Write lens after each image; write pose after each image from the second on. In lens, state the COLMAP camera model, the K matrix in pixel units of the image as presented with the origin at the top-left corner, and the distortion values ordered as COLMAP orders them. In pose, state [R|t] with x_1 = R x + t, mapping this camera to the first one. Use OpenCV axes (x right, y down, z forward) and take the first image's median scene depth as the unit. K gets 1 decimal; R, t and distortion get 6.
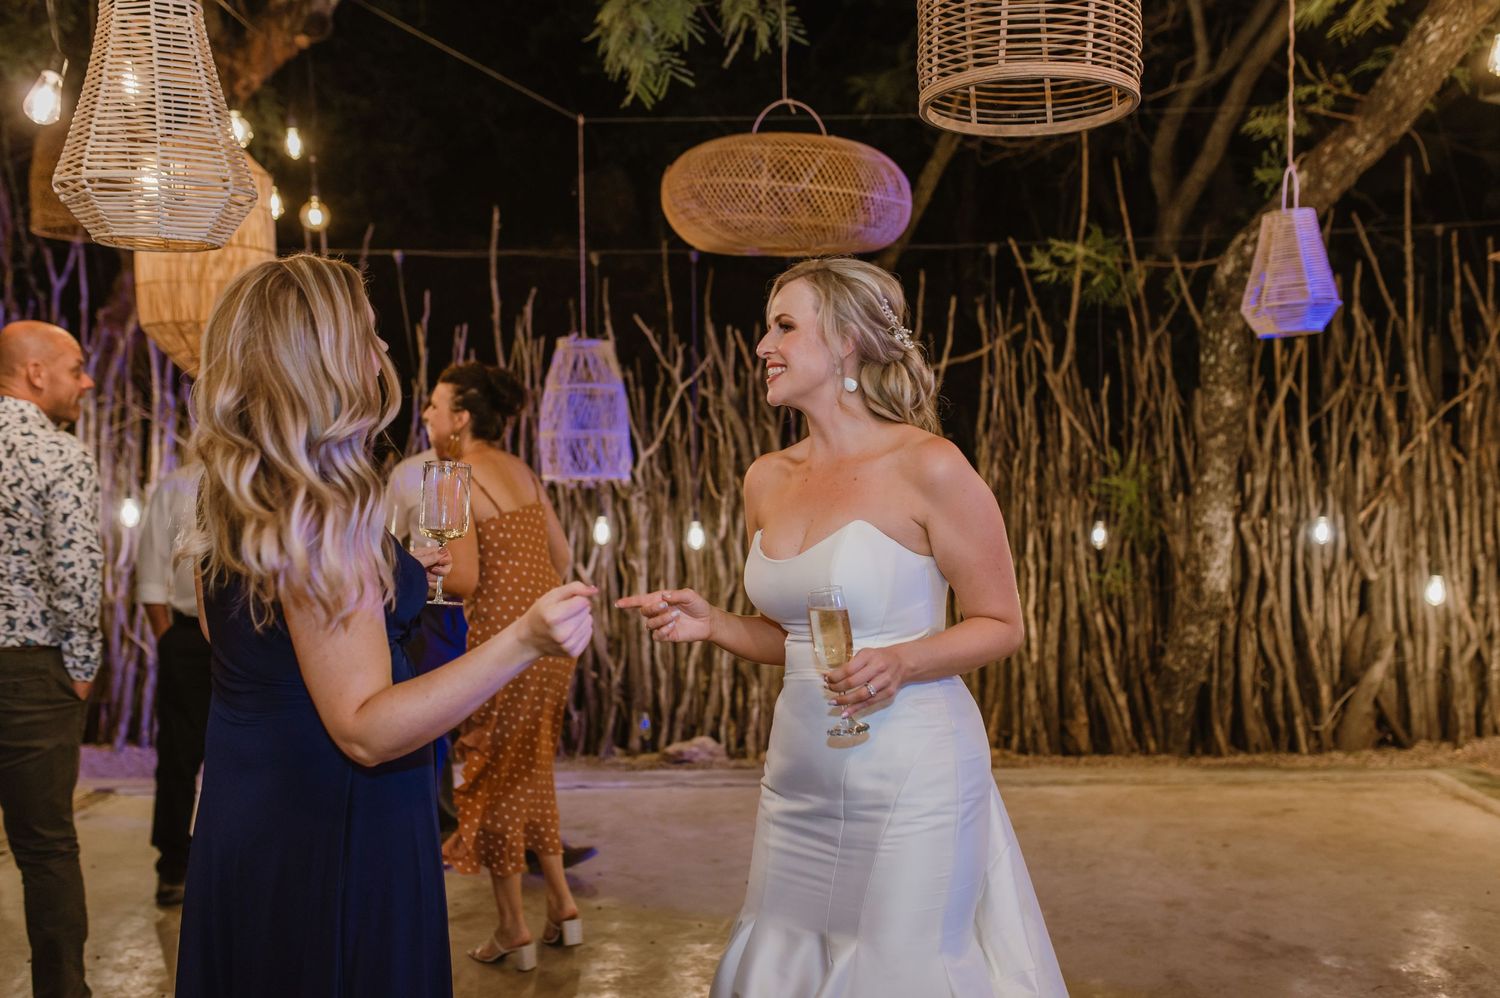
lens RADIAL K [[1415.9, 0, 748.9], [0, 1415.9, 499.2], [0, 0, 1]] dist [0.039706, 0.000000]
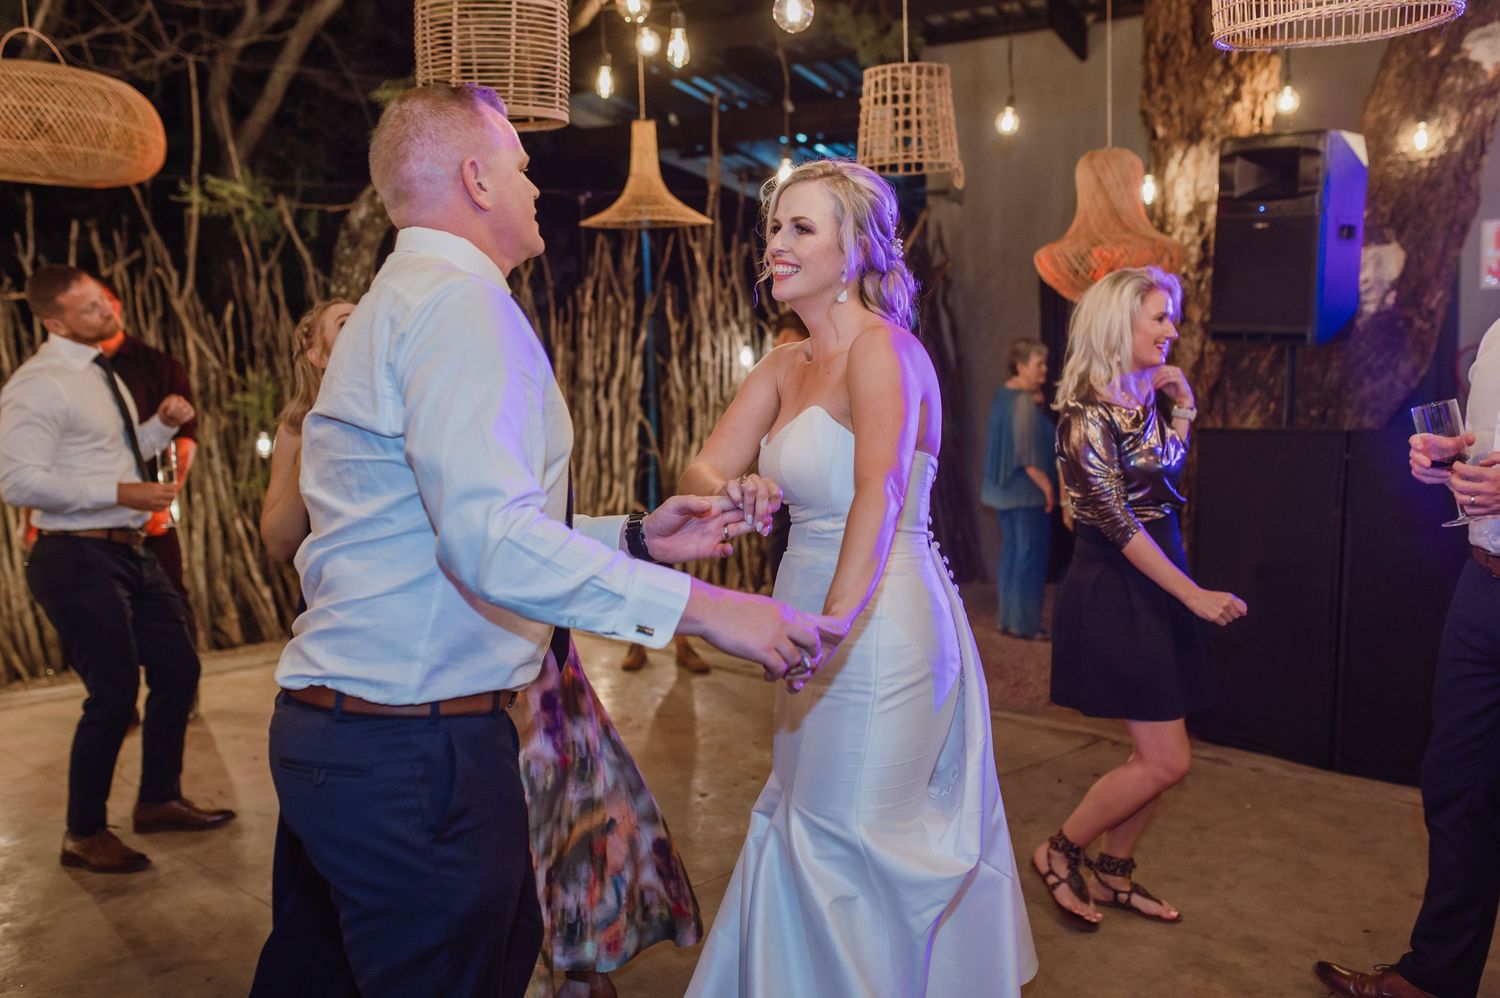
lens RADIAL K [[1415.9, 0, 735.1], [0, 1415.9, 500.8], [0, 0, 1]] dist [0.039706, 0.000000]
pose [[0.746088, -0.077947, 0.661269, -0.197748], [0.043316, 0.996702, 0.068615, 0.007381], [-0.664437, -0.022549, 0.747004, -0.082267]]
